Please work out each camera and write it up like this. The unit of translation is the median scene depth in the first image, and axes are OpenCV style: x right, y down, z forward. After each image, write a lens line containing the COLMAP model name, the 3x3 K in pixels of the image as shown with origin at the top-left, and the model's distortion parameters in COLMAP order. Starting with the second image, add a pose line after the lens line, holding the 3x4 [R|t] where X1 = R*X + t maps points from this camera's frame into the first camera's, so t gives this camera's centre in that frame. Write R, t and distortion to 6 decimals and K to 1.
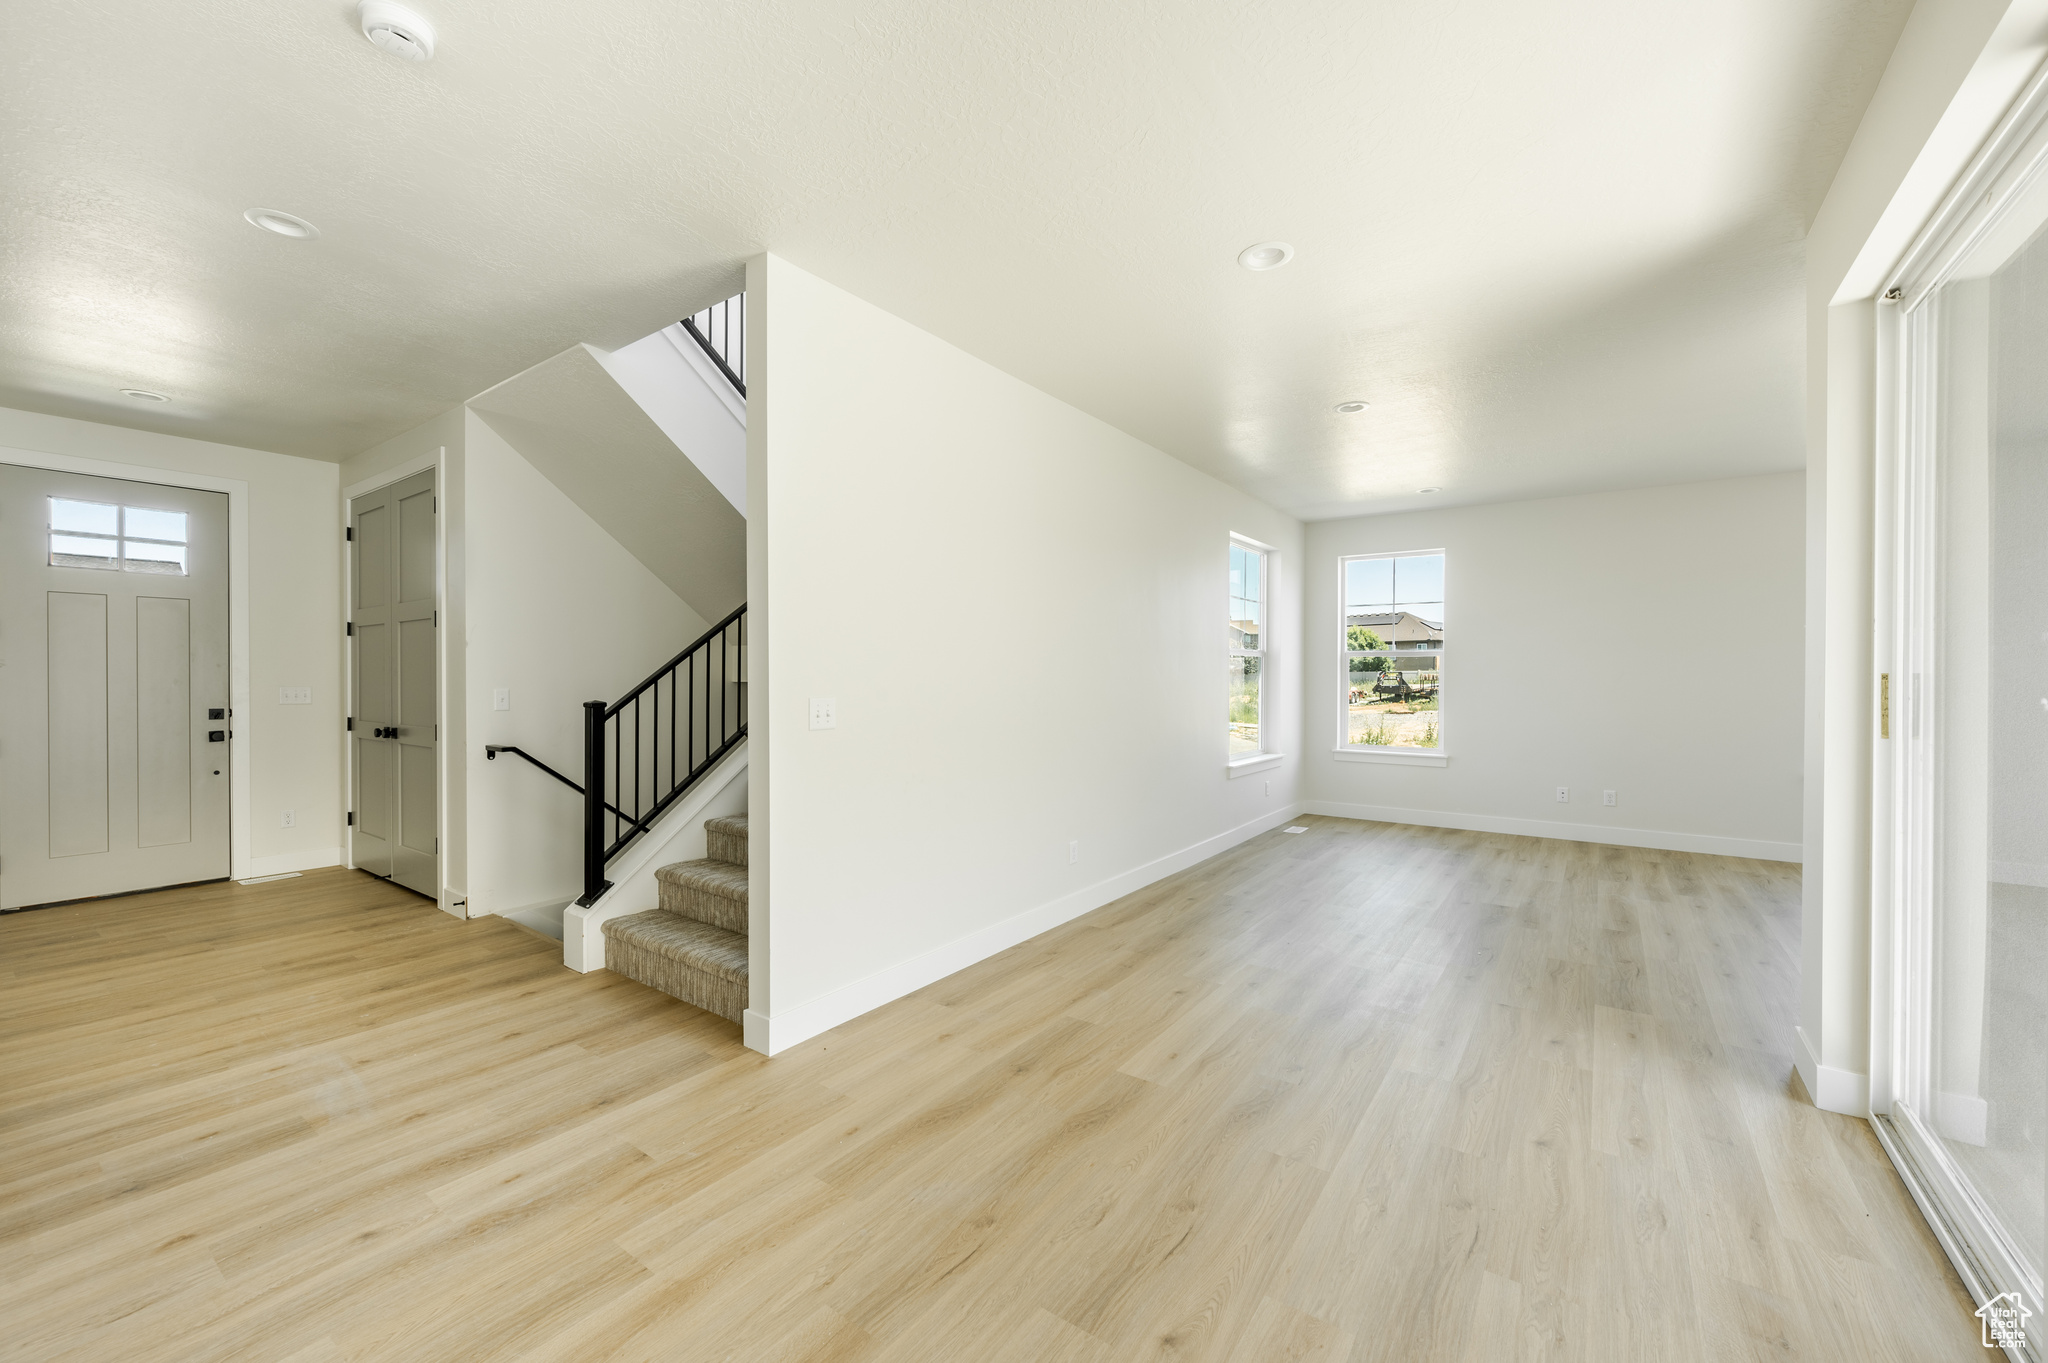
lens RADIAL K [[795.3, 0, 1034.8], [0, 795.3, 681.5], [0, 0, 1]] dist [0.002098, 0.000795]
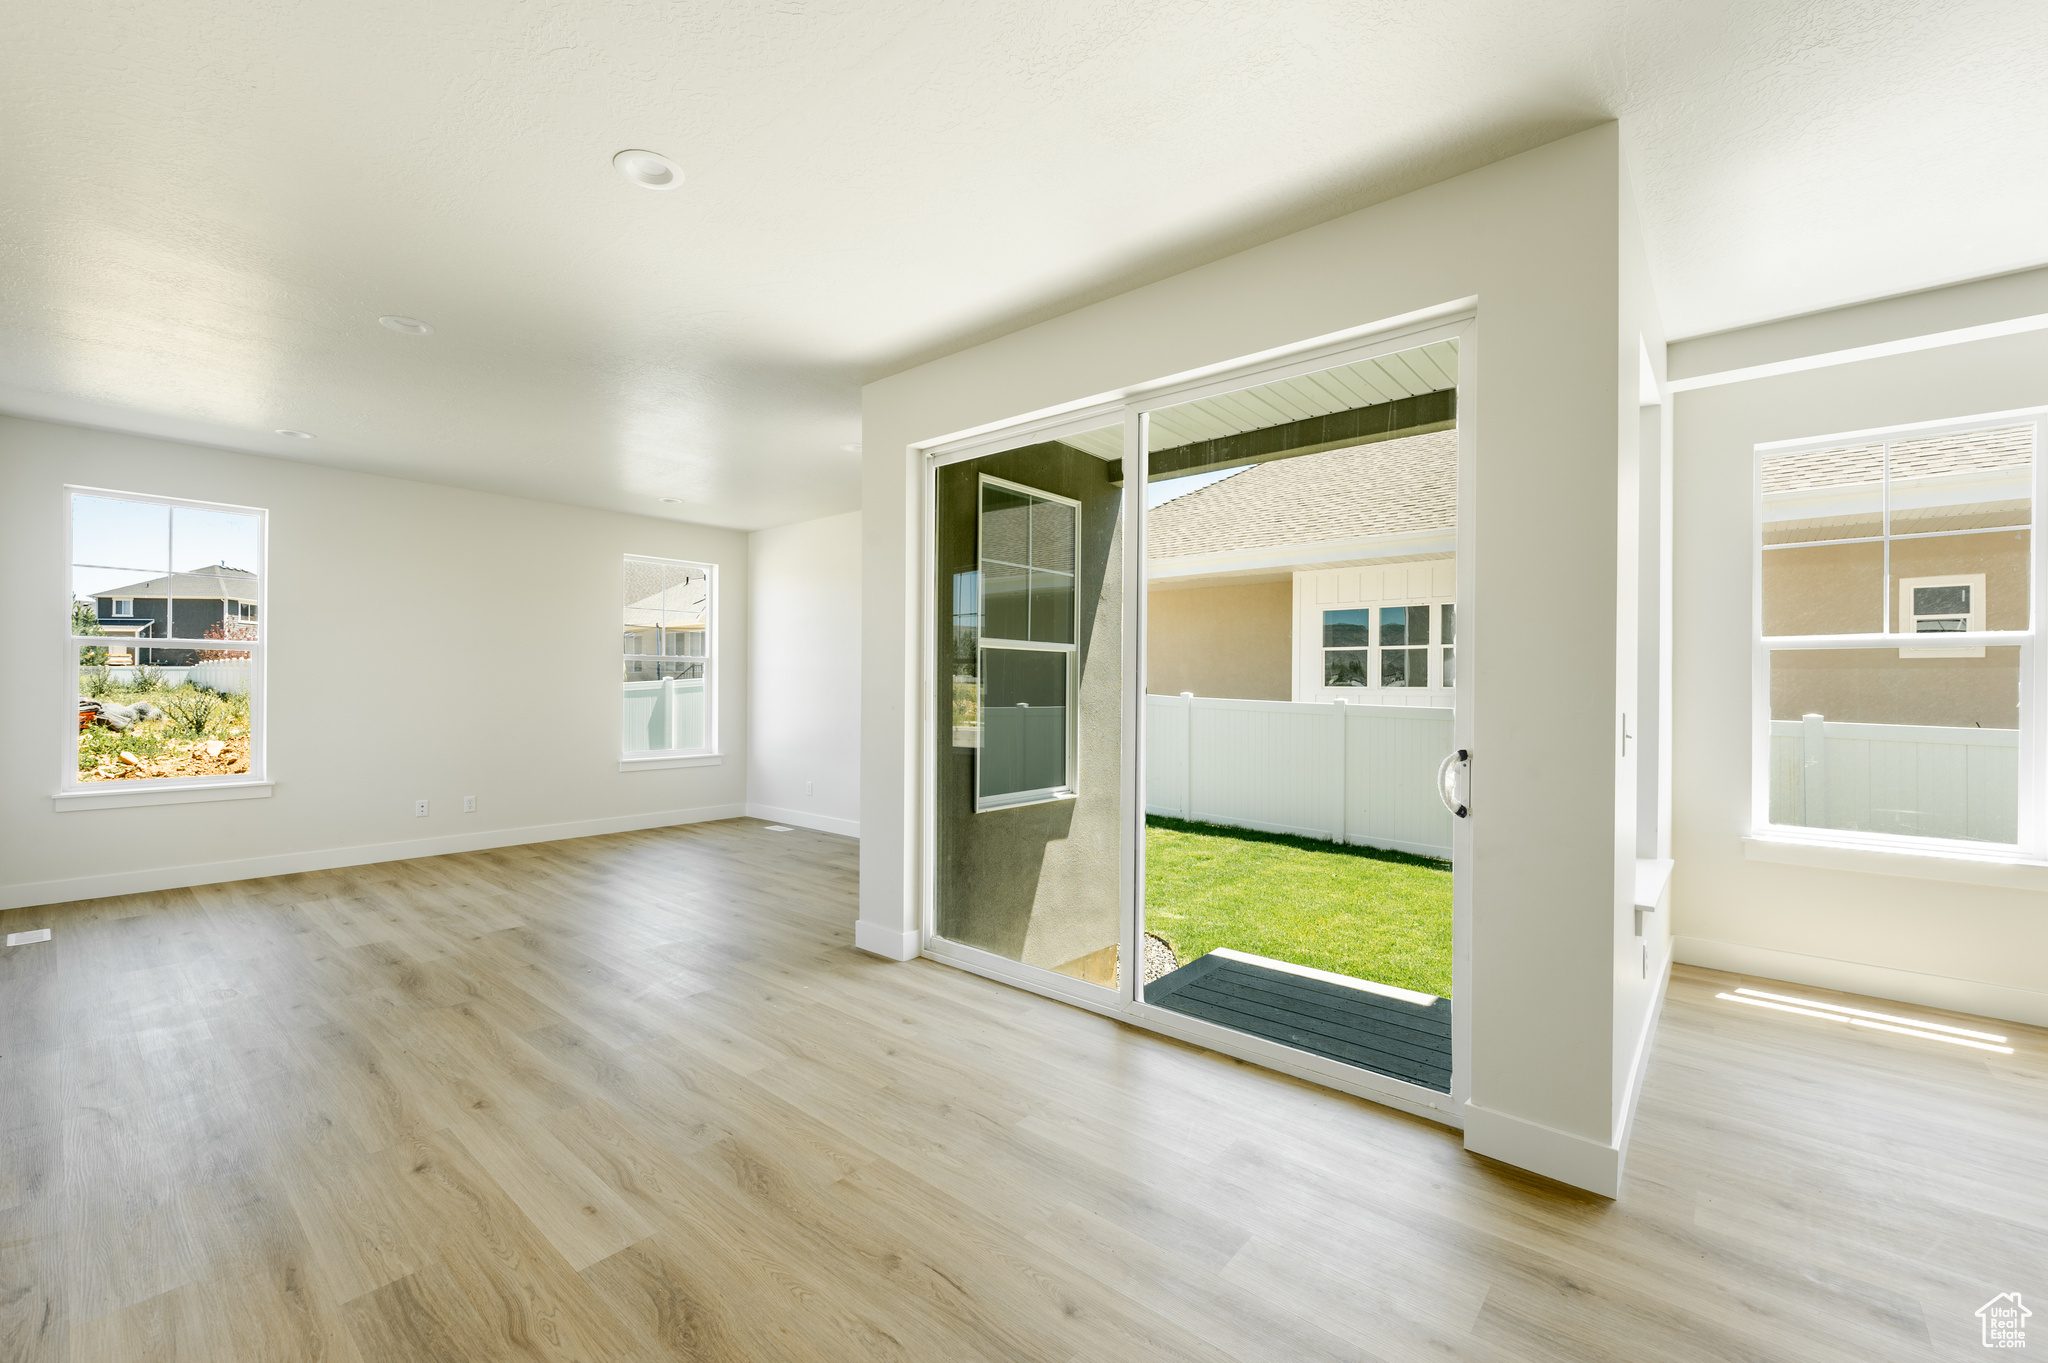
lens RADIAL K [[845.1, 0, 1013.1], [0, 845.1, 669.6], [0, 0, 1]] dist [0.010220, -0.000461]
pose [[0.097617, 0.020672, 0.995009, -0.560304], [-0.004434, 0.999783, -0.020336, 0.002391], [-0.995214, -0.002427, 0.097687, 0.557484]]
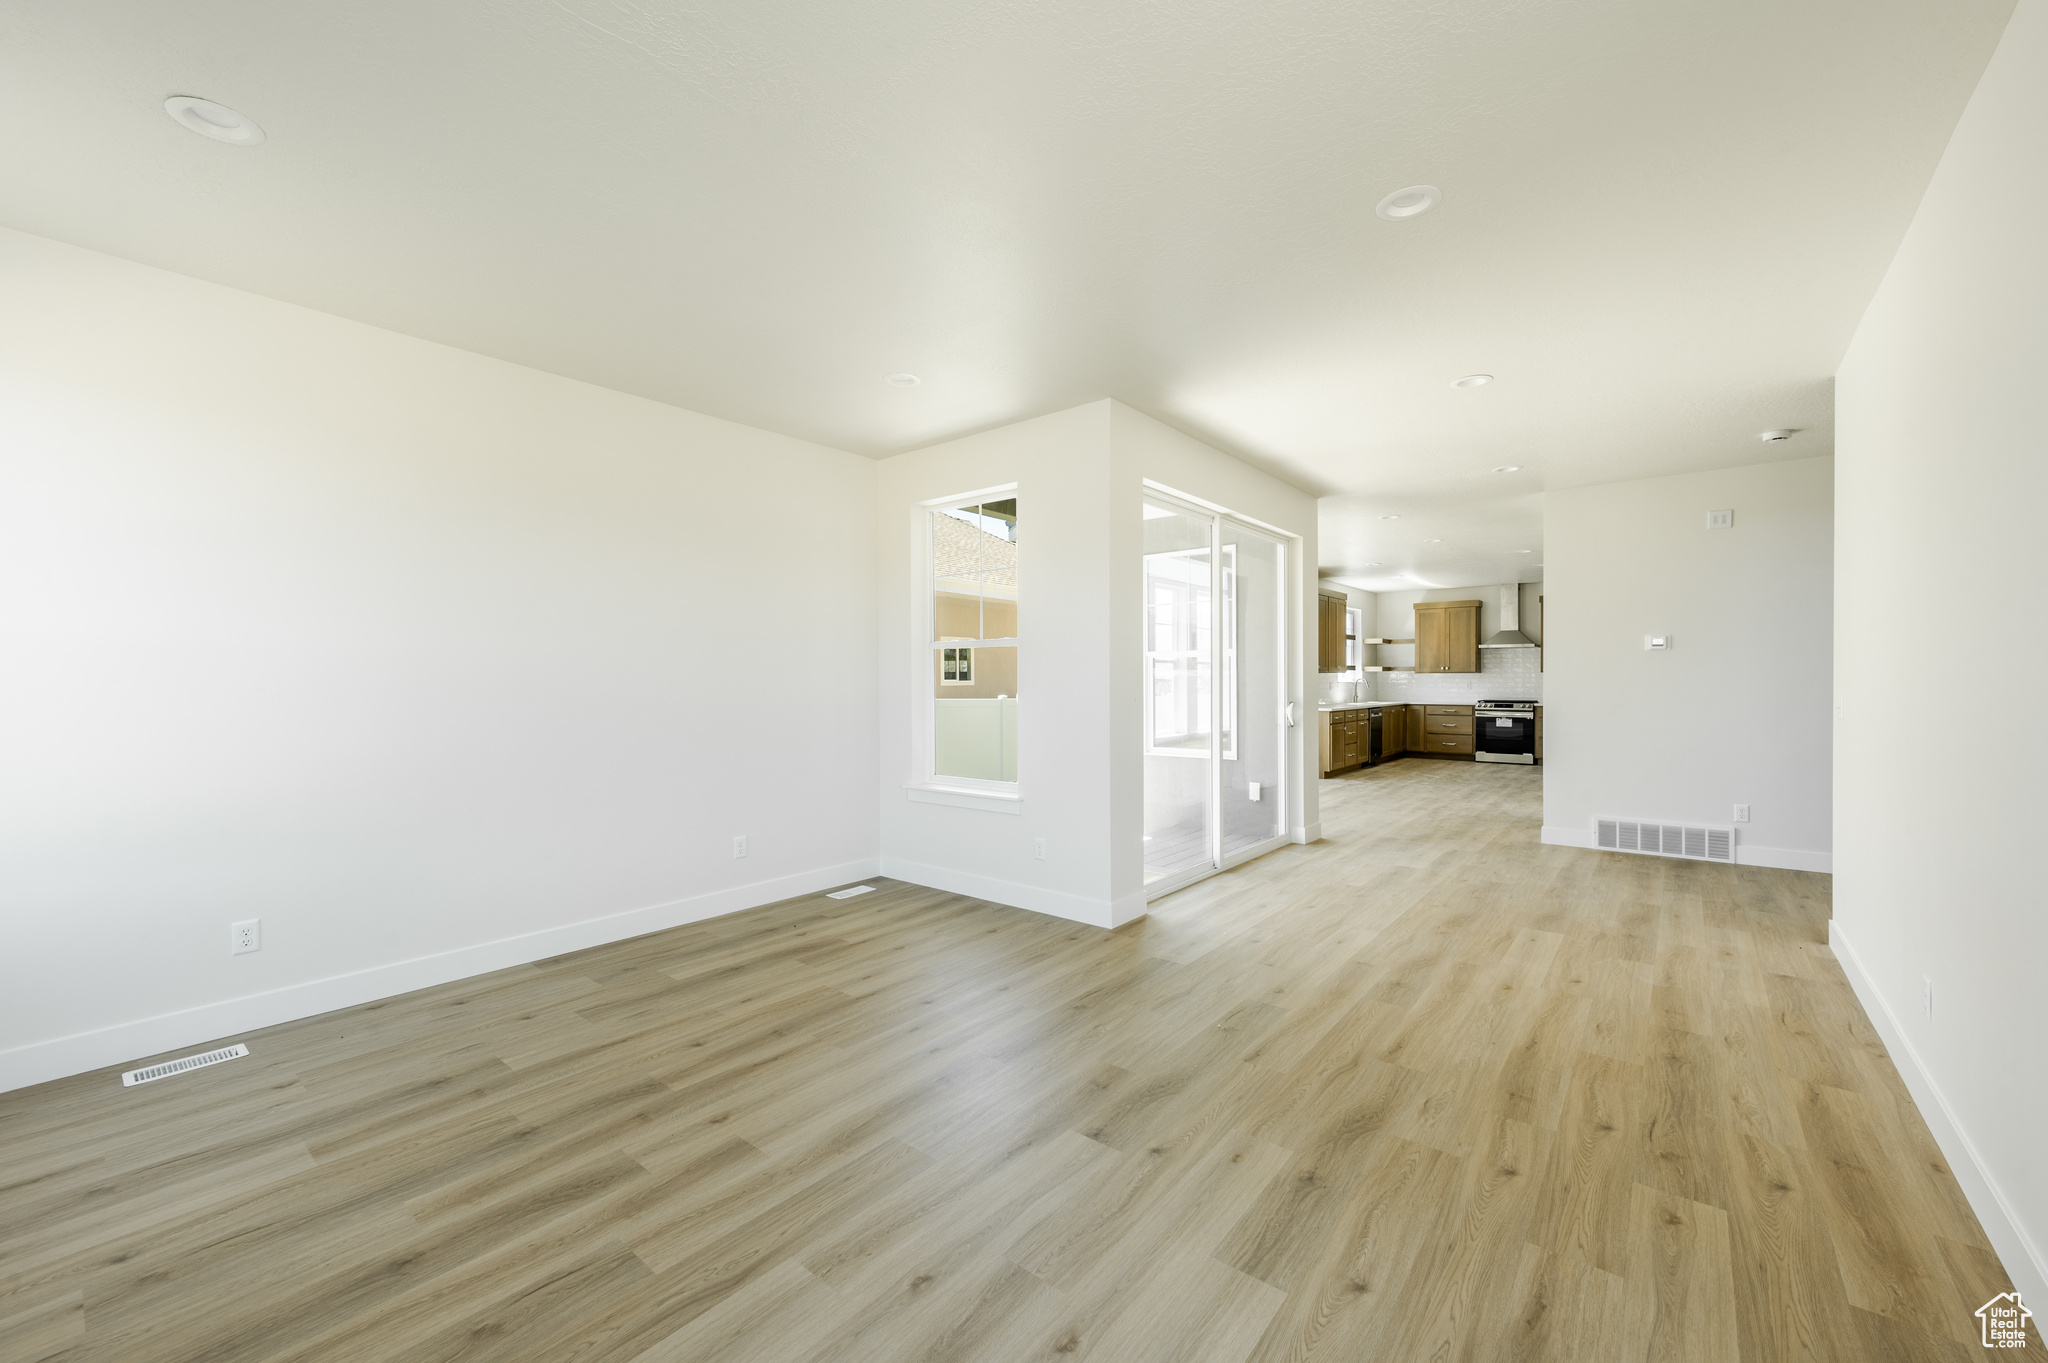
lens RADIAL K [[795.3, 0, 1024.1], [0, 795.3, 680.4], [0, 0, 1]] dist [0.002098, 0.000795]
pose [[-0.997514, 0.003163, 0.070403, 1.007629], [0.003890, 0.999941, 0.010185, -0.022447], [-0.070367, 0.010434, -0.997467, 2.537058]]
